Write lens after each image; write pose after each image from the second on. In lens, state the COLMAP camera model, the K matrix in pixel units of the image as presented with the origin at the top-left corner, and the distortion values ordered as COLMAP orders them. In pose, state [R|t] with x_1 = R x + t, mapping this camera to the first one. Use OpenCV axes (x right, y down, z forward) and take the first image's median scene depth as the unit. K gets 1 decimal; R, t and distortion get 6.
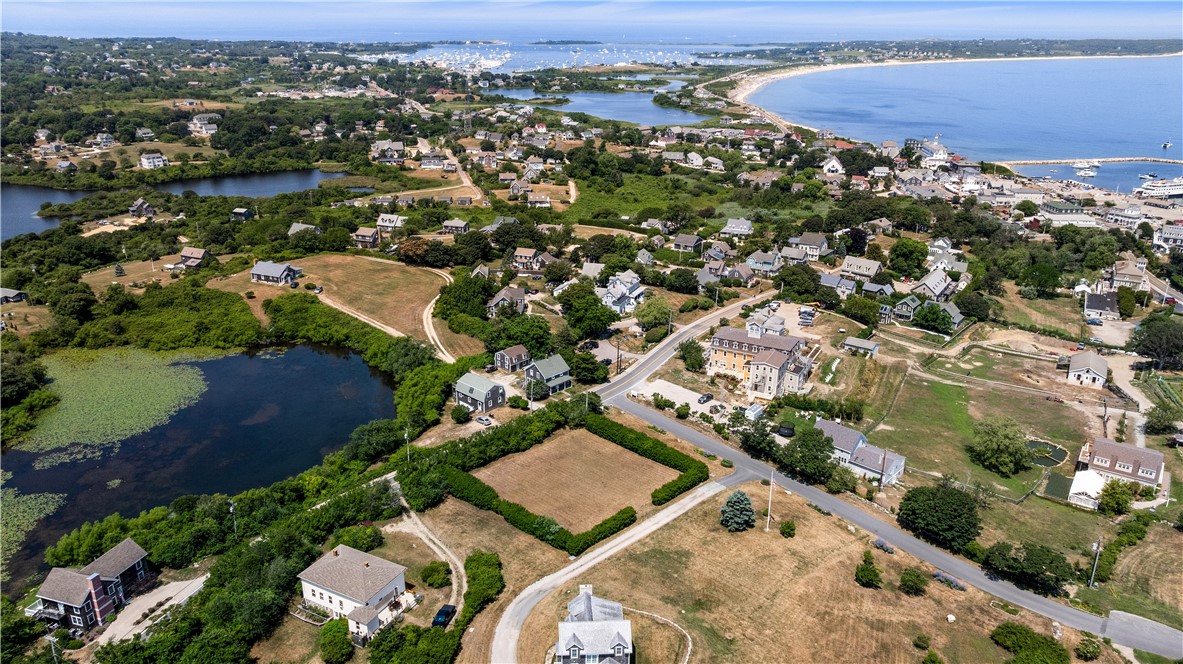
lens RADIAL K [[830.1, 0, 597.9], [0, 830.1, 327.1], [0, 0, 1]] dist [-0.050249, 0.044882]
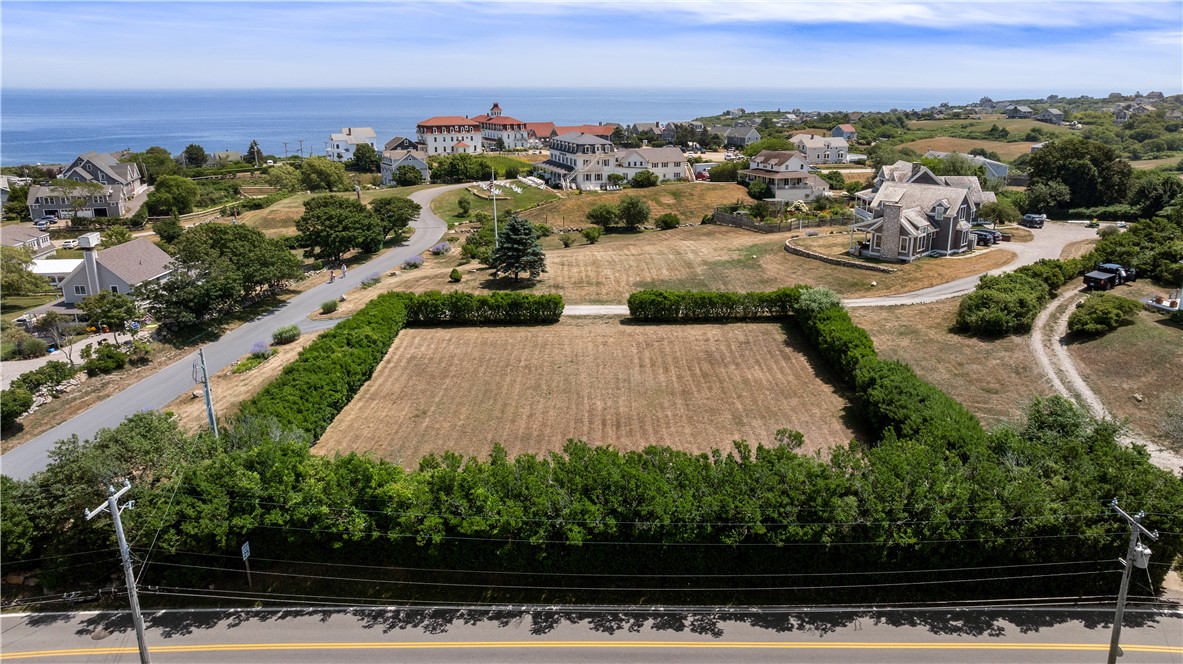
lens RADIAL K [[830.1, 0, 597.9], [0, 830.1, 327.1], [0, 0, 1]] dist [-0.050249, 0.044882]
pose [[-0.678366, -0.218899, 0.701358, -0.279730], [0.242800, 0.834167, 0.495190, -0.012704], [-0.693447, 0.506209, -0.512722, 1.222893]]
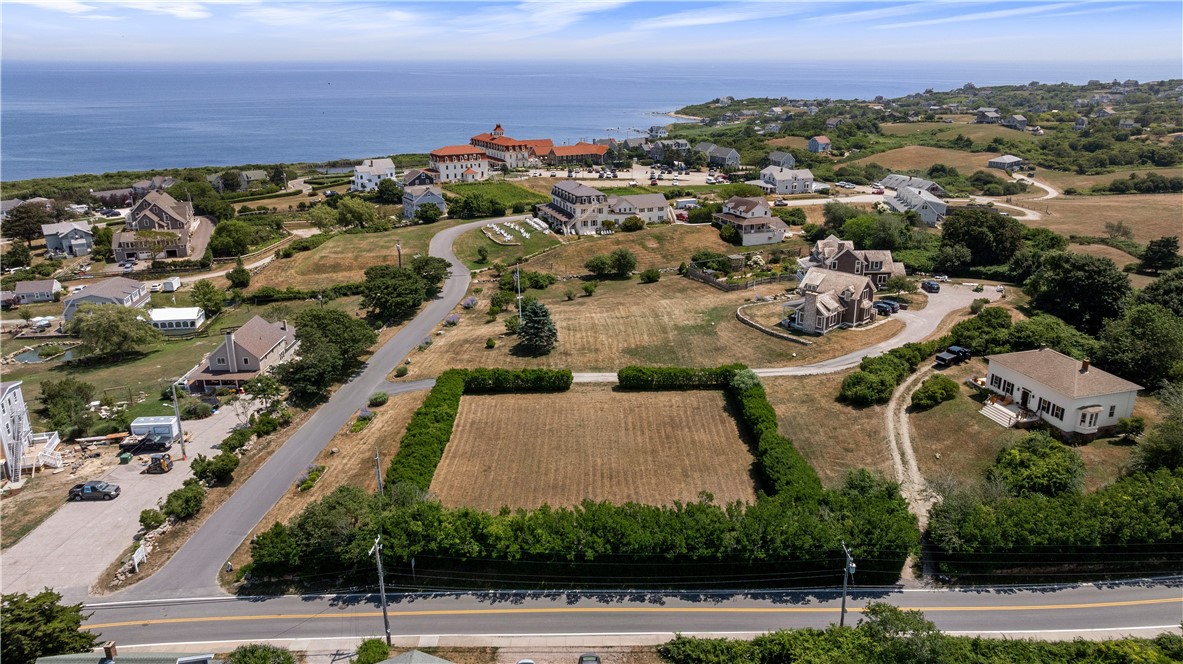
lens RADIAL K [[824.5, 0, 598.9], [0, 824.5, 335.9], [0, 0, 1]] dist [-0.032654, 0.003070]
pose [[-0.685866, -0.246122, 0.684844, -0.400226], [0.240604, 0.811456, 0.532587, -0.175514], [-0.686802, 0.530060, -0.497332, 1.290310]]
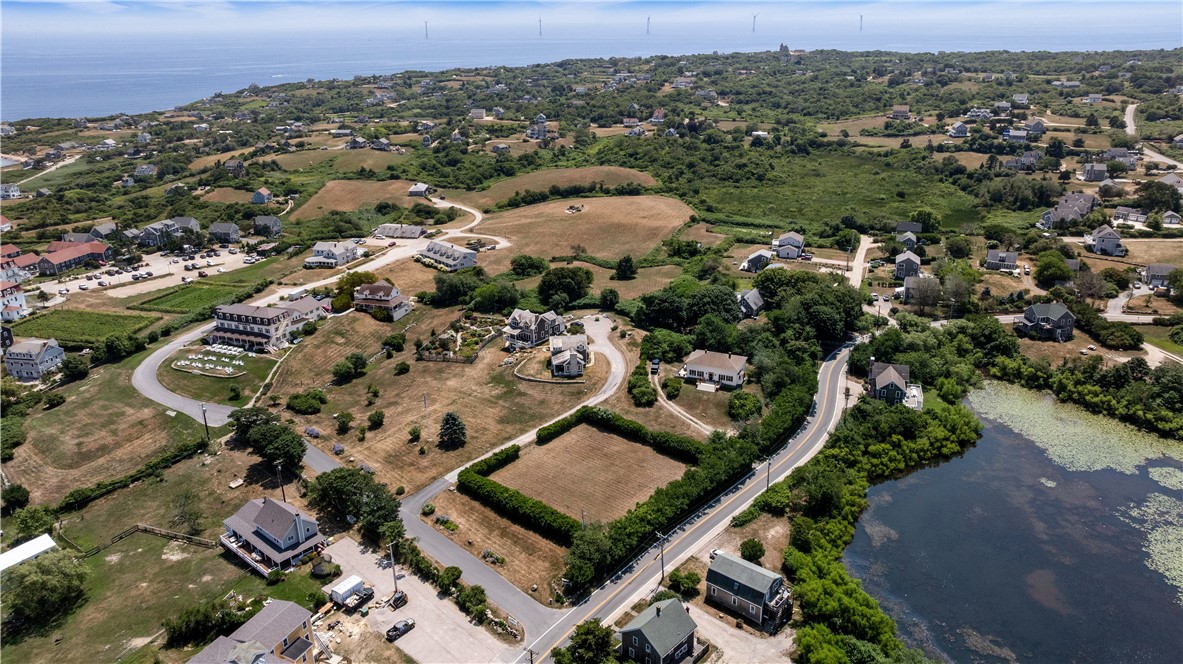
lens RADIAL K [[830.1, 0, 597.9], [0, 830.1, 327.1], [0, 0, 1]] dist [-0.050249, 0.044882]
pose [[-0.999074, 0.012891, -0.041059, 0.005295], [-0.016579, 0.765146, 0.643643, -0.639285], [0.039714, 0.643727, -0.764224, 1.741658]]
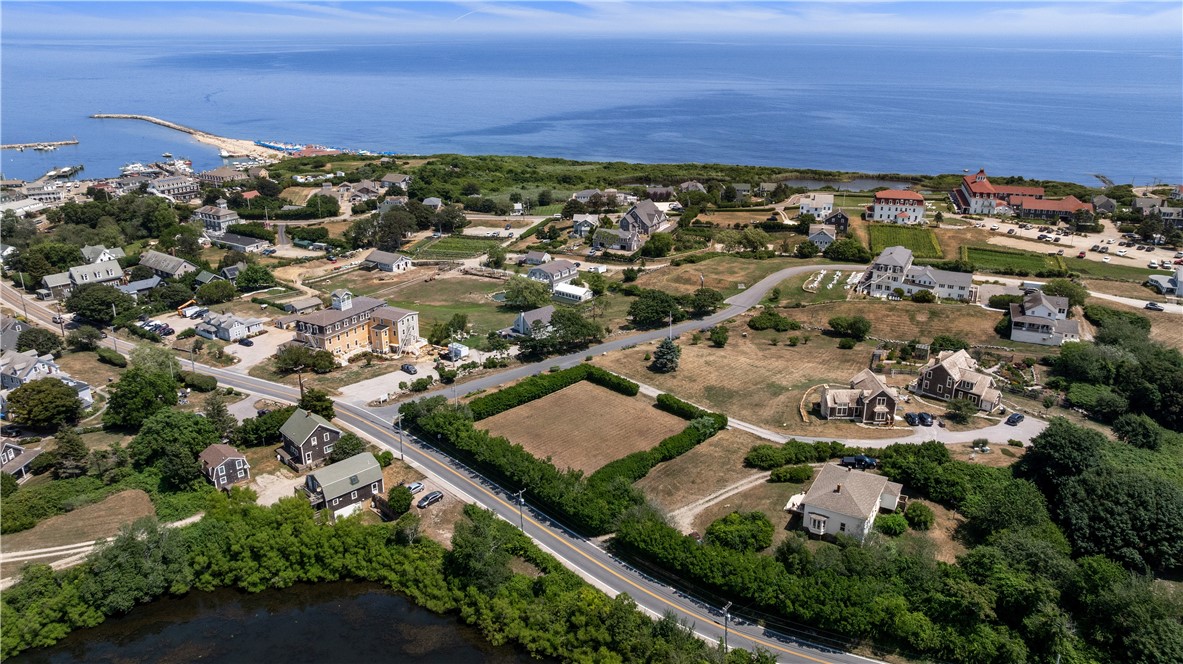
lens RADIAL K [[824.5, 0, 598.9], [0, 824.5, 335.9], [0, 0, 1]] dist [-0.032654, 0.003070]
pose [[0.055902, -0.362110, 0.930458, -0.911147], [0.345769, 0.881269, 0.322193, -0.219607], [-0.936653, 0.303712, 0.174471, 0.824954]]
